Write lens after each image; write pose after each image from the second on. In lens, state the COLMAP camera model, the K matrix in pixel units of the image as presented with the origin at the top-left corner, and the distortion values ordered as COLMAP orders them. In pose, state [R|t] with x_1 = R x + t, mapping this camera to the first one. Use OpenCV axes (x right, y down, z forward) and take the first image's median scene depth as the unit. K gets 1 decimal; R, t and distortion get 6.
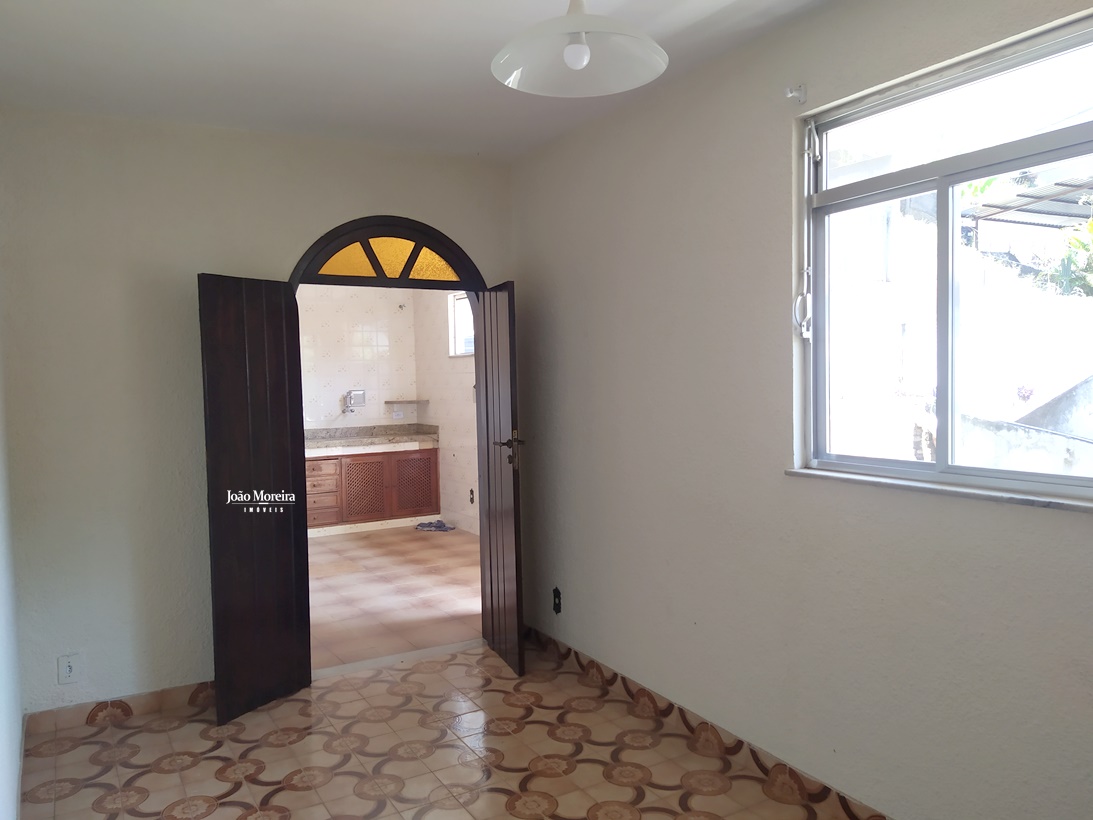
lens RADIAL K [[855.2, 0, 573.4], [0, 855.2, 412.8], [0, 0, 1]] dist [0.107459, -0.159411]
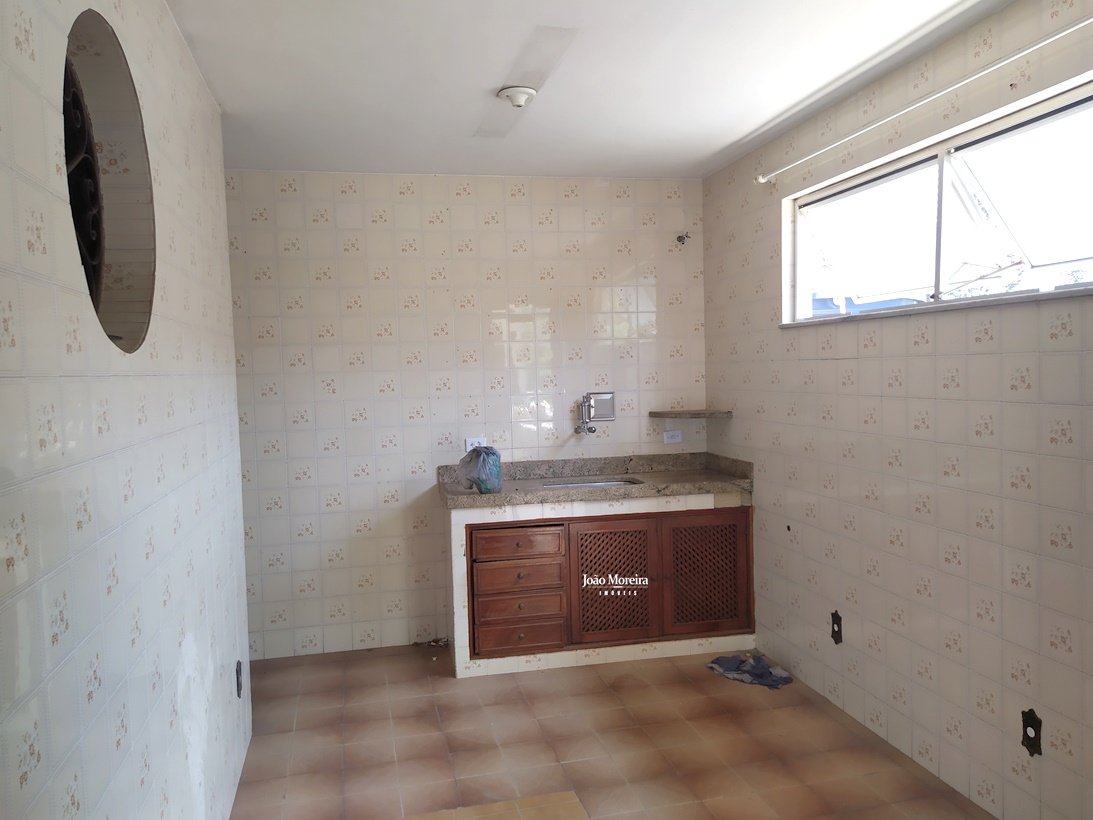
lens RADIAL K [[820.3, 0, 546.5], [0, 820.3, 410.0], [0, 0, 1]] dist [0.084510, -0.125214]
pose [[0.946859, 0.012179, -0.321418, -0.115656], [-0.008567, 0.999883, 0.012652, -0.021667], [0.321535, -0.009226, 0.946853, 0.493120]]
